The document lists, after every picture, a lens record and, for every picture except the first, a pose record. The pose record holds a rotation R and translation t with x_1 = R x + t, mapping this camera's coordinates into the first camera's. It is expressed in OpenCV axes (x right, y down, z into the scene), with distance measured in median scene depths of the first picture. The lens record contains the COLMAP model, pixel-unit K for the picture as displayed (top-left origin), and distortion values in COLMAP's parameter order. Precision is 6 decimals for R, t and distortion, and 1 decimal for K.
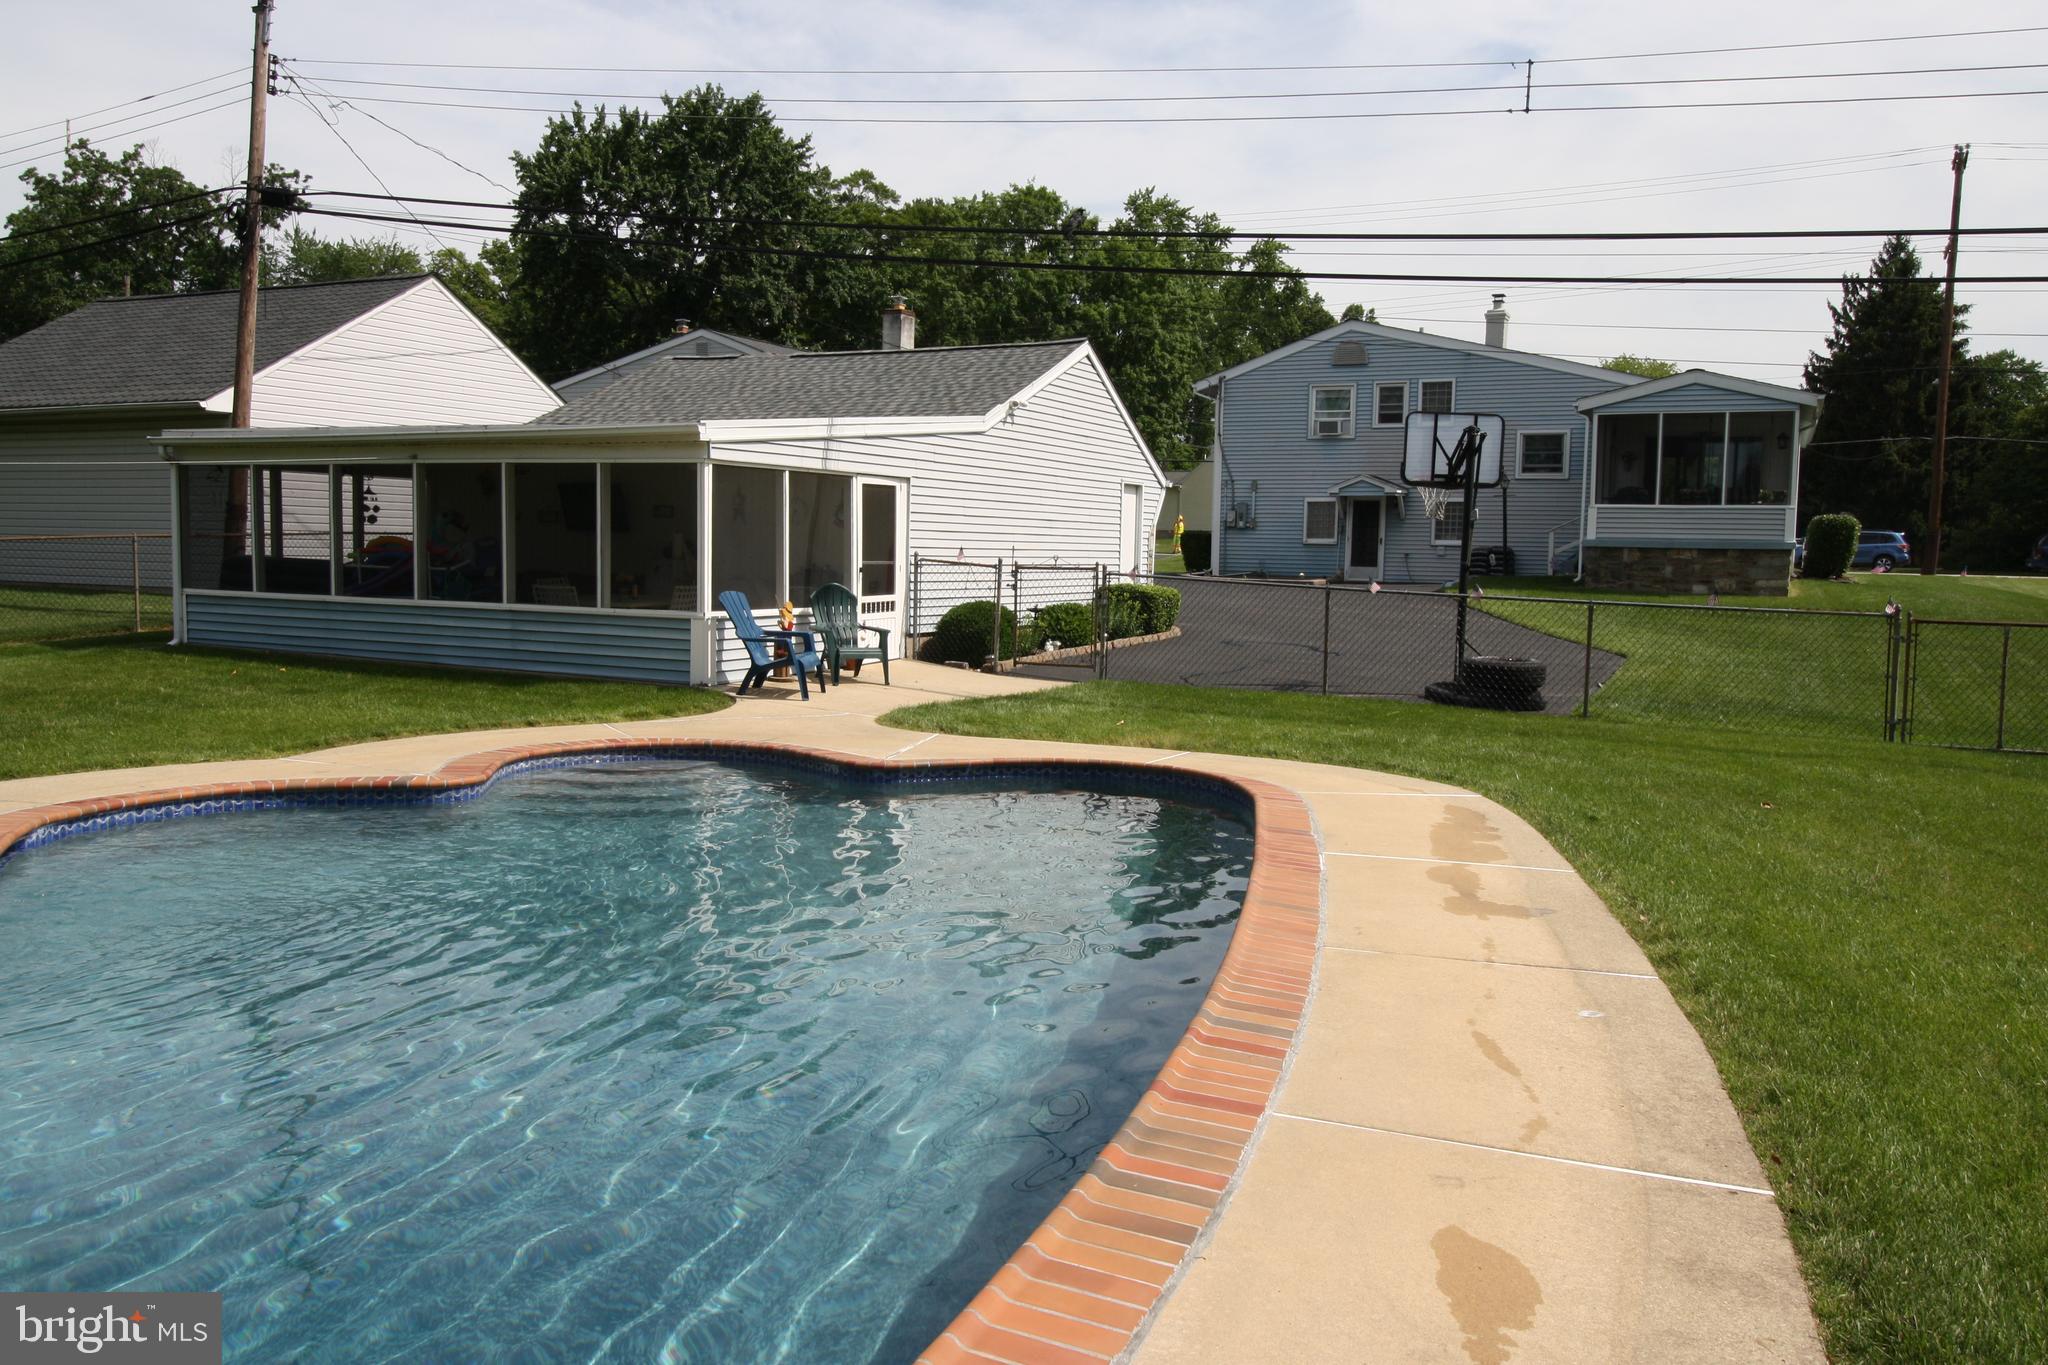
lens RADIAL K [[1541.0, 0, 1052.6], [0, 1541.0, 654.1], [0, 0, 1]] dist [0.018390, -0.015551]
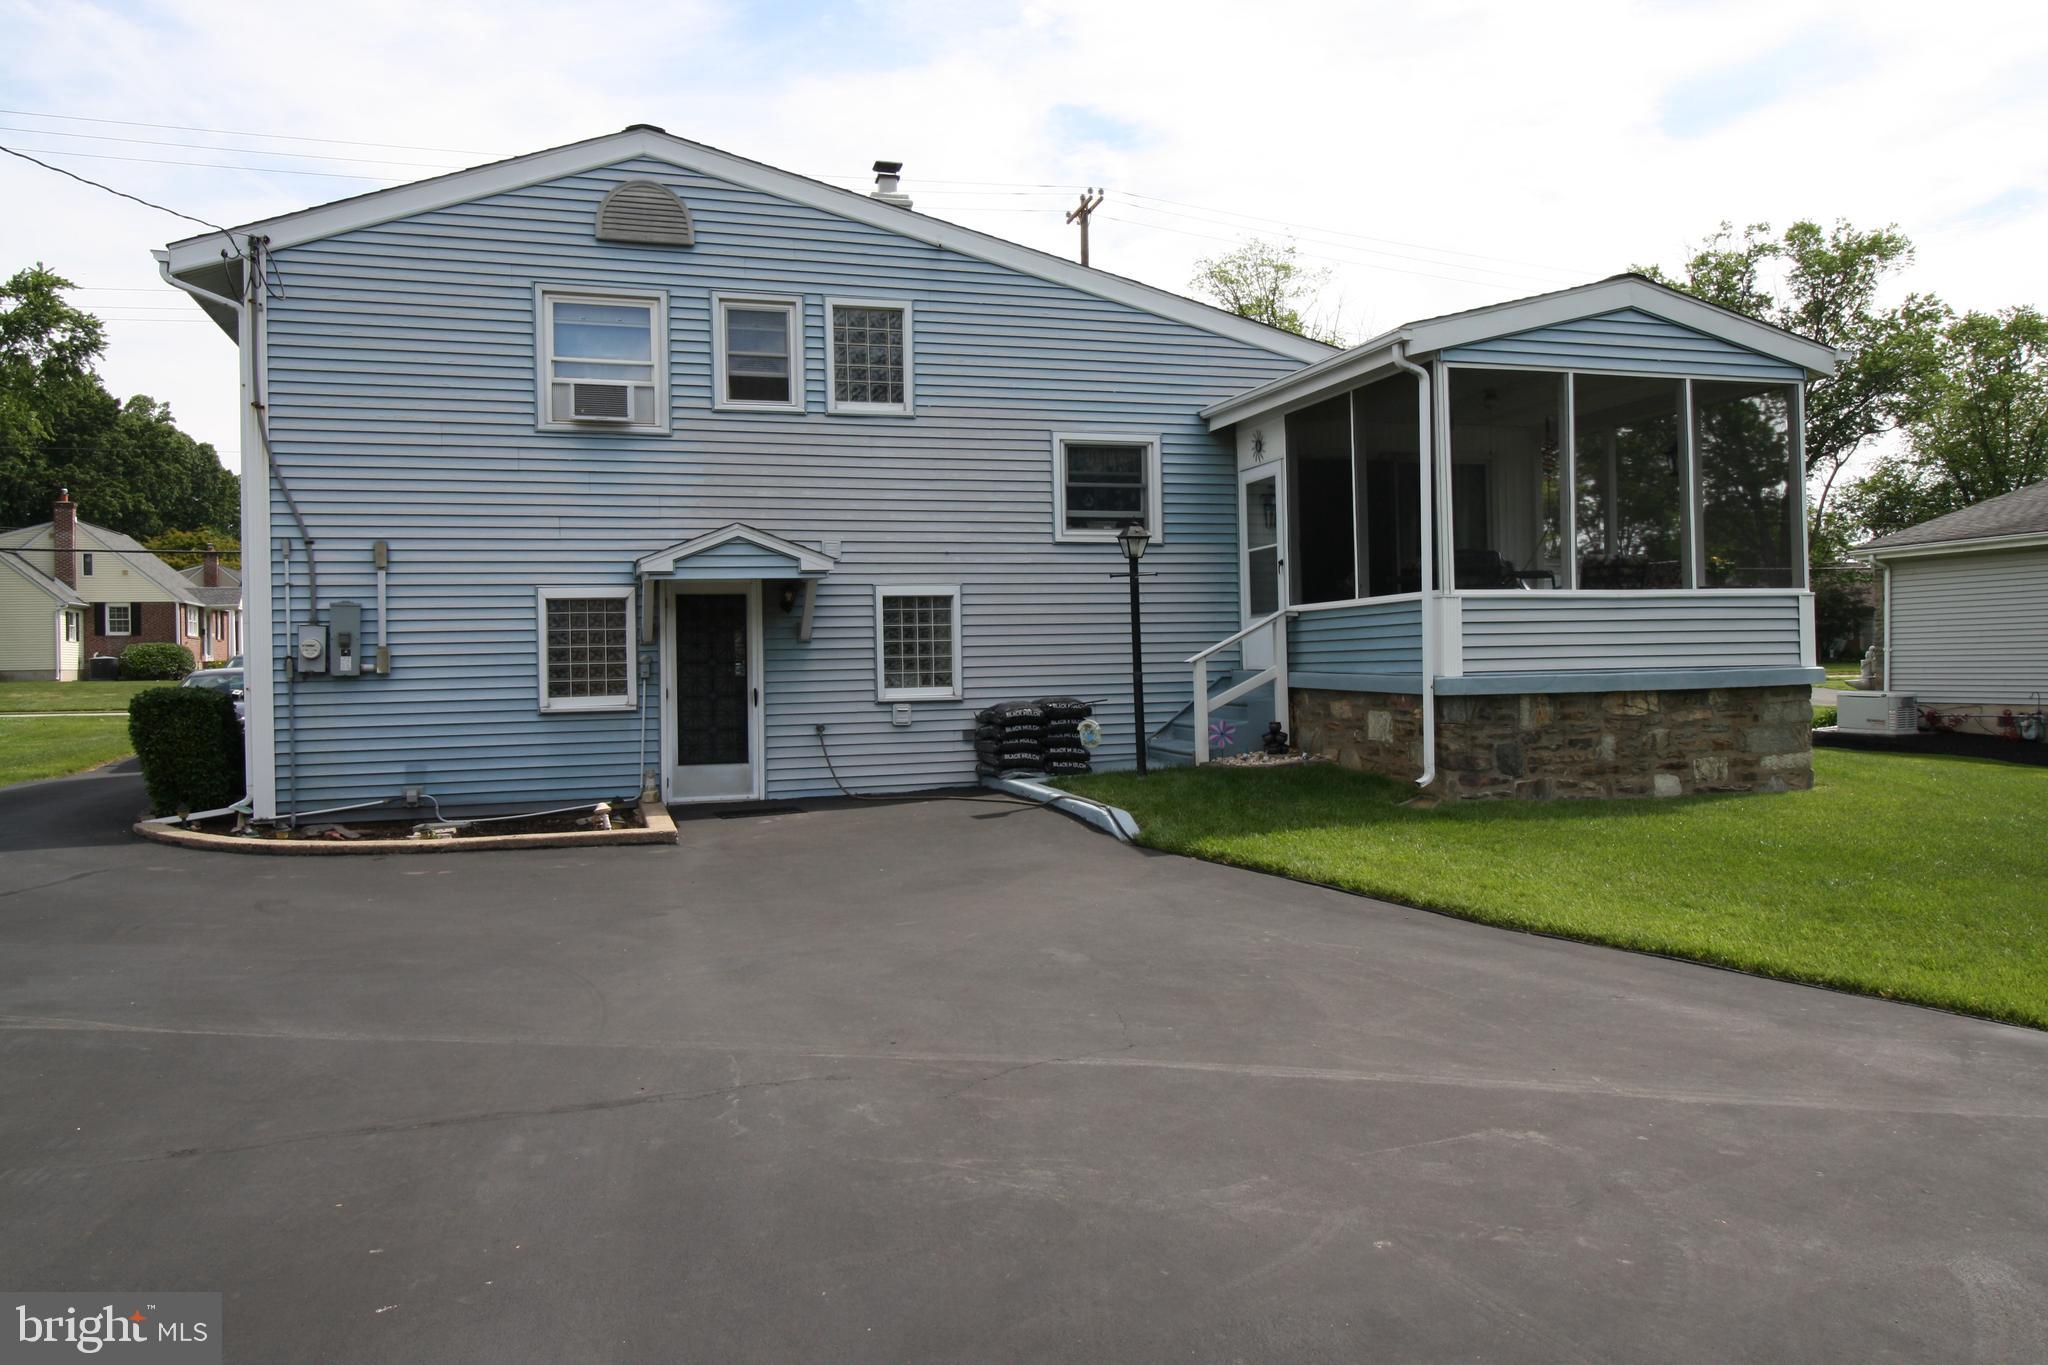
lens RADIAL K [[1481.1, 0, 1049.3], [0, 1481.1, 674.6], [0, 0, 1]] dist [0.013665, -0.009115]
pose [[0.730521, -0.037999, 0.681832, 0.012561], [0.081542, 0.996161, -0.031848, -0.074738], [-0.678004, 0.078864, 0.730815, 0.827064]]
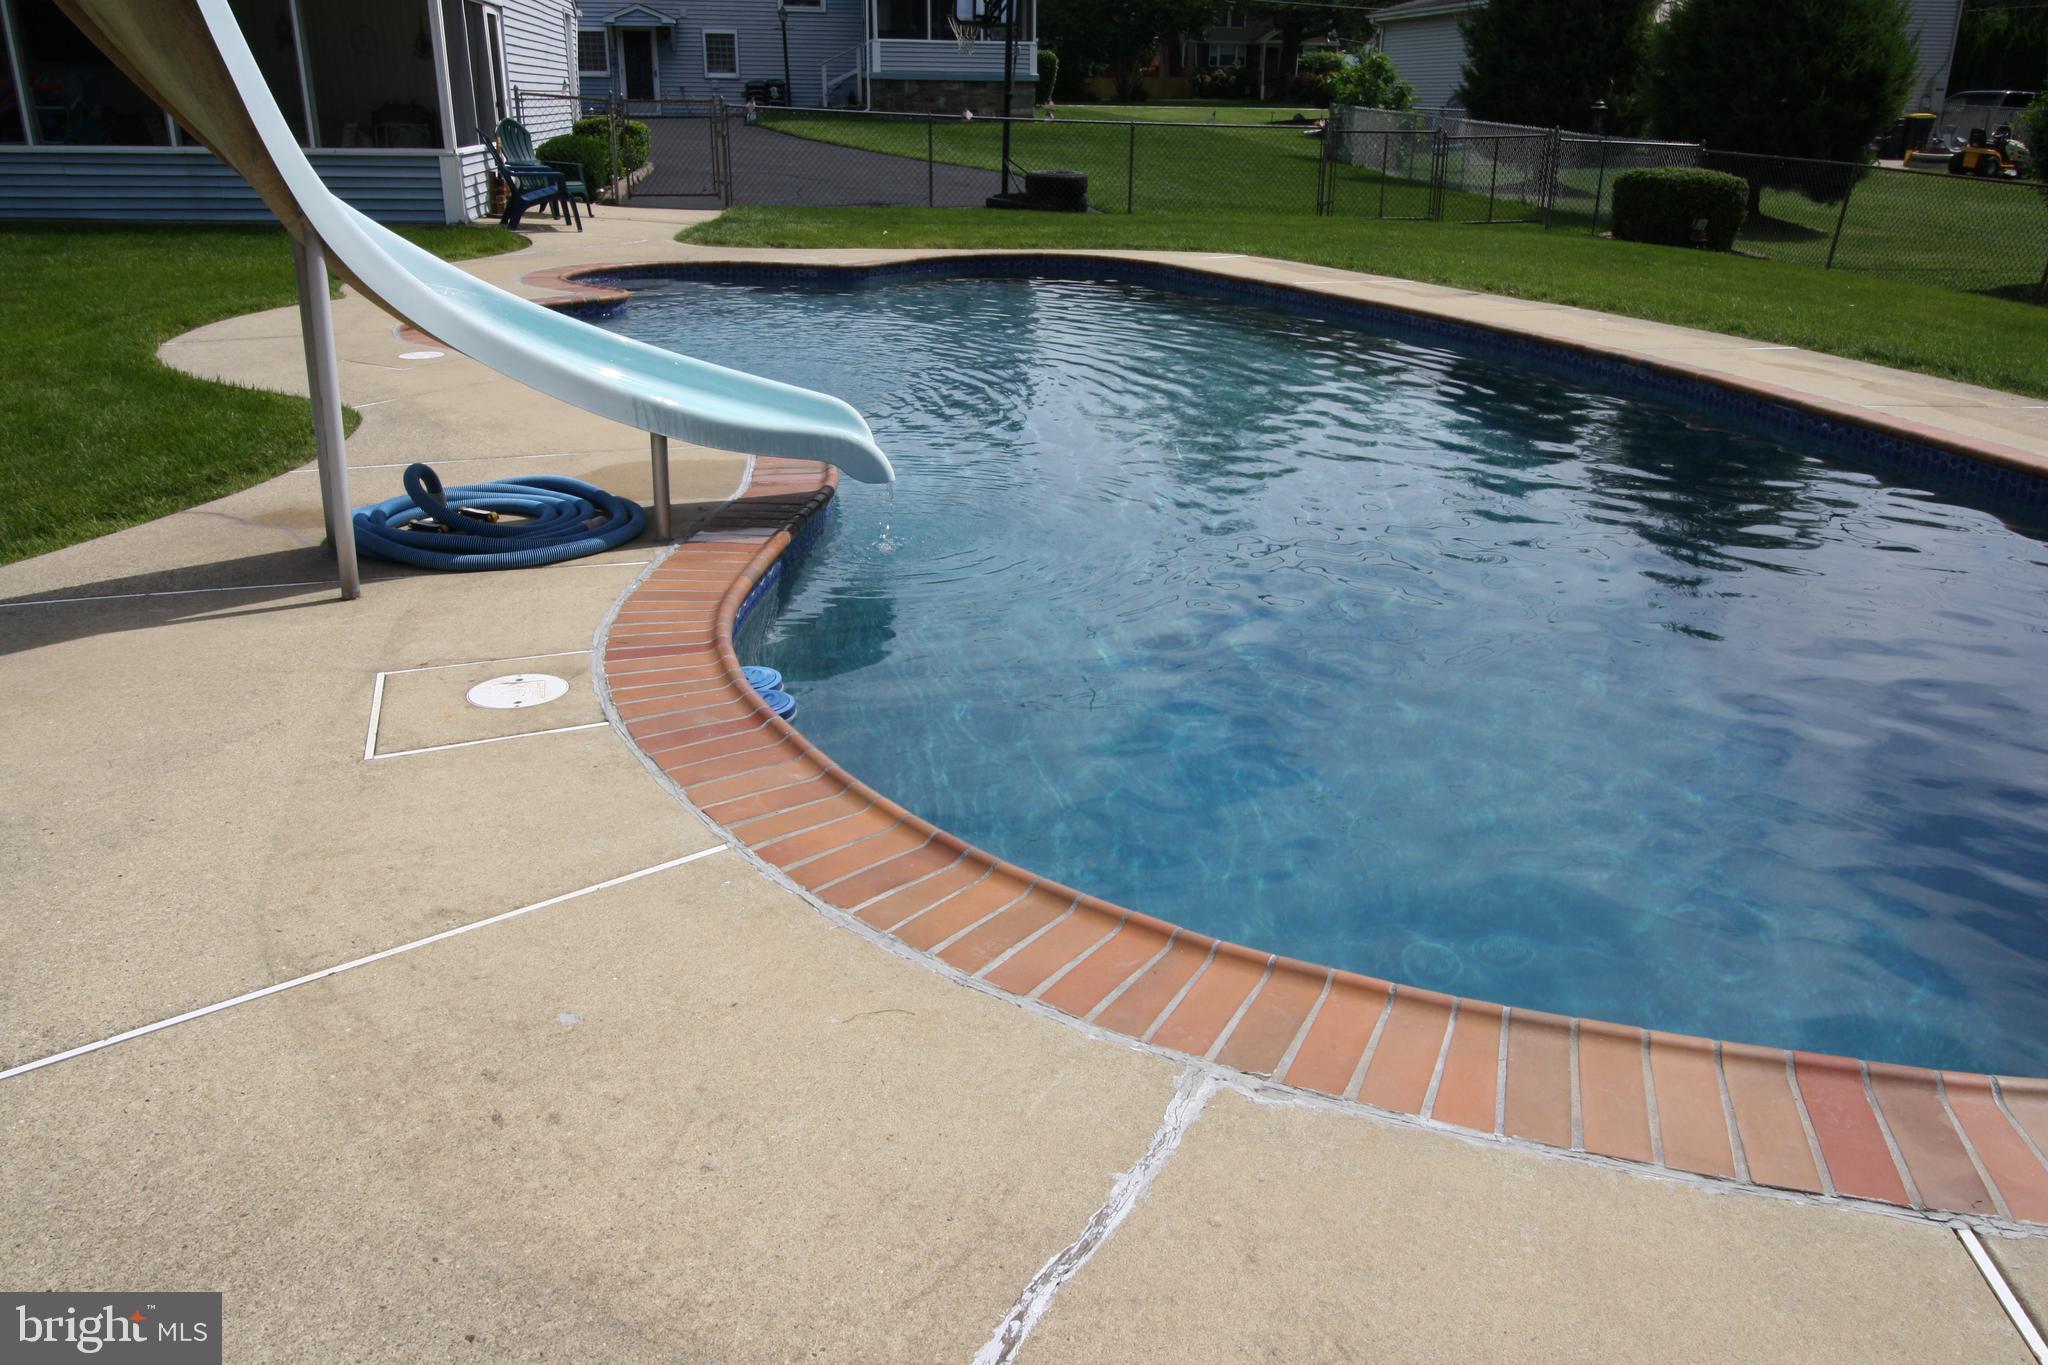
lens RADIAL K [[1541.0, 0, 1028.8], [0, 1541.0, 651.8], [0, 0, 1]] dist [0.018390, -0.015551]
pose [[0.822888, -0.201027, 0.531454, -0.253829], [0.043586, 0.954900, 0.293712, 0.003226], [-0.566529, -0.218529, 0.794537, -0.050567]]
